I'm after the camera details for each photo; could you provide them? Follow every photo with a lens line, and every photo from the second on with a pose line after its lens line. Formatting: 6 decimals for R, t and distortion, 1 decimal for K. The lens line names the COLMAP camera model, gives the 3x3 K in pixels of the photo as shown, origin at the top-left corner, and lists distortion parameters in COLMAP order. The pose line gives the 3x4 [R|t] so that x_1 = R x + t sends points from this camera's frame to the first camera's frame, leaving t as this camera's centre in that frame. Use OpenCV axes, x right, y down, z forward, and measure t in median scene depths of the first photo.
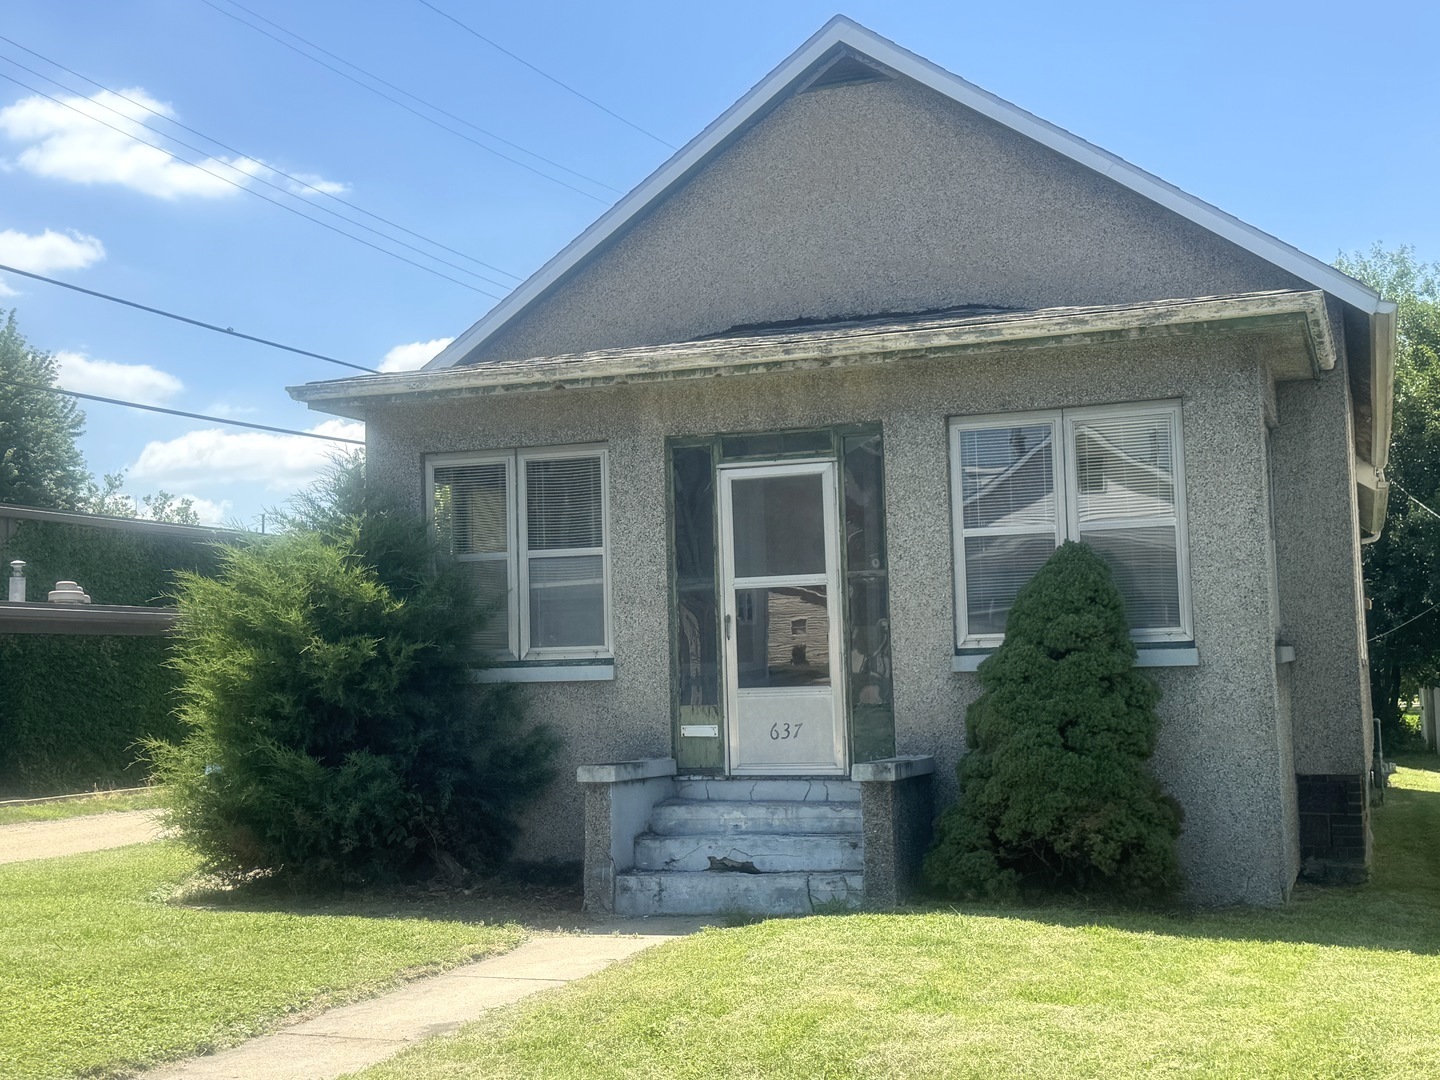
lens RADIAL K [[1888.5, 0, 719.3], [0, 1888.5, 540.7], [0, 0, 1]] dist [0.115386, 0.000000]
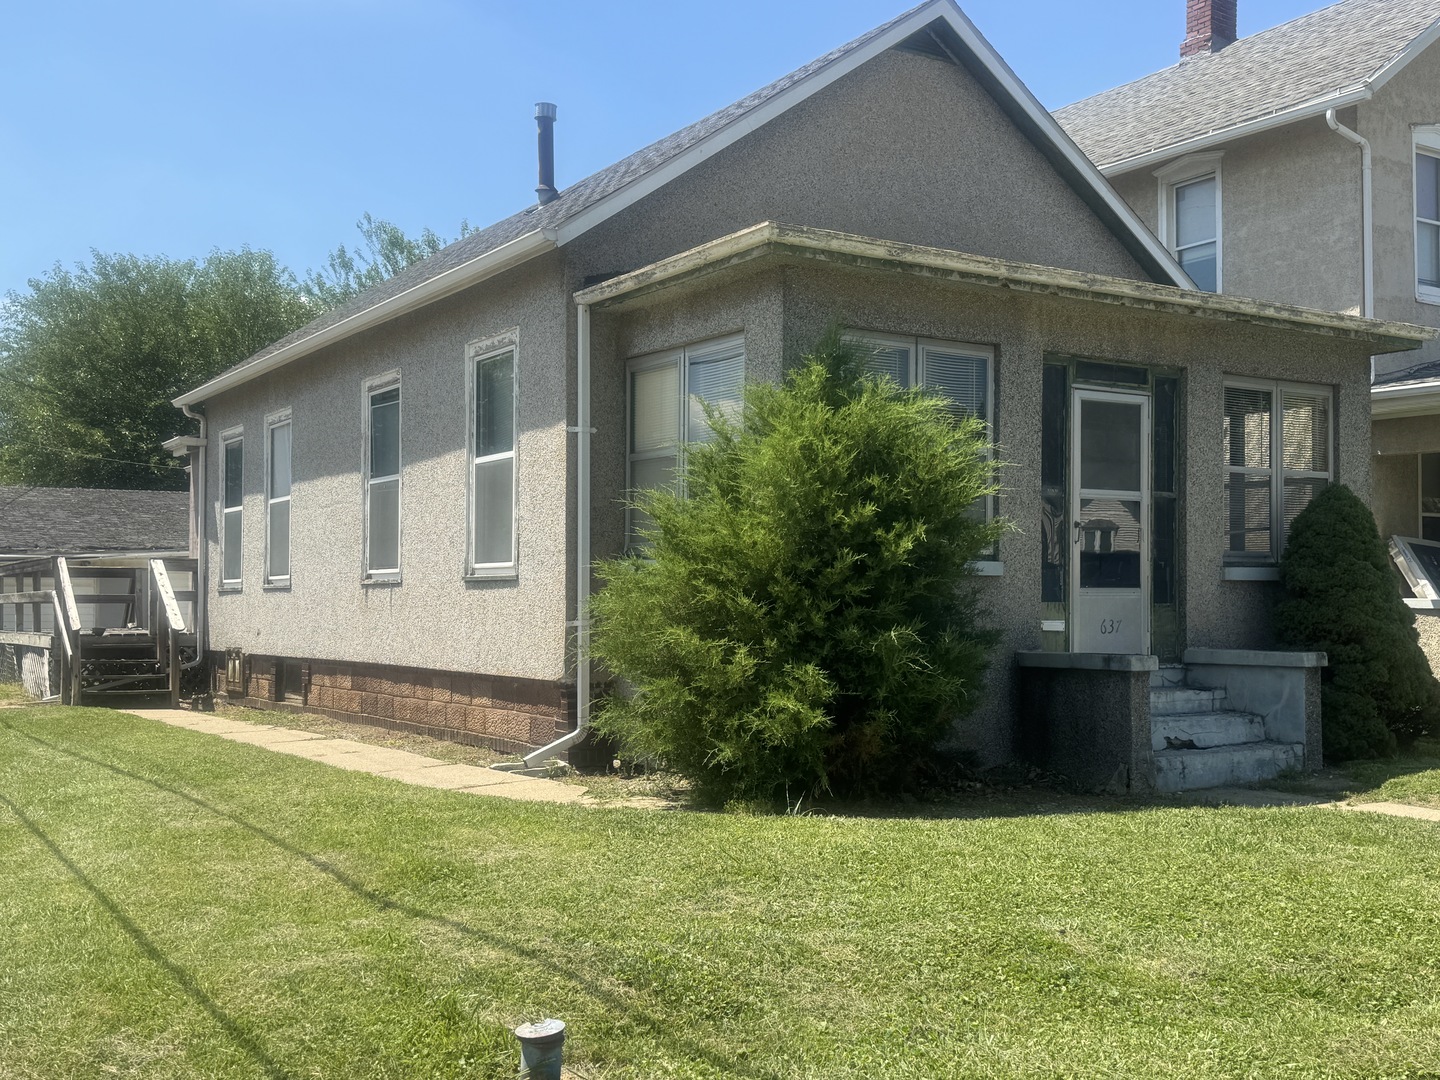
lens RADIAL K [[1499.3, 0, 719.9], [0, 1499.3, 543.3], [0, 0, 1]] dist [0.076683, 0.000000]
pose [[0.606244, 0.057758, 0.793179, -0.828130], [-0.077506, 0.996902, -0.013354, 0.081036], [-0.791493, -0.053380, 0.608843, 0.637256]]
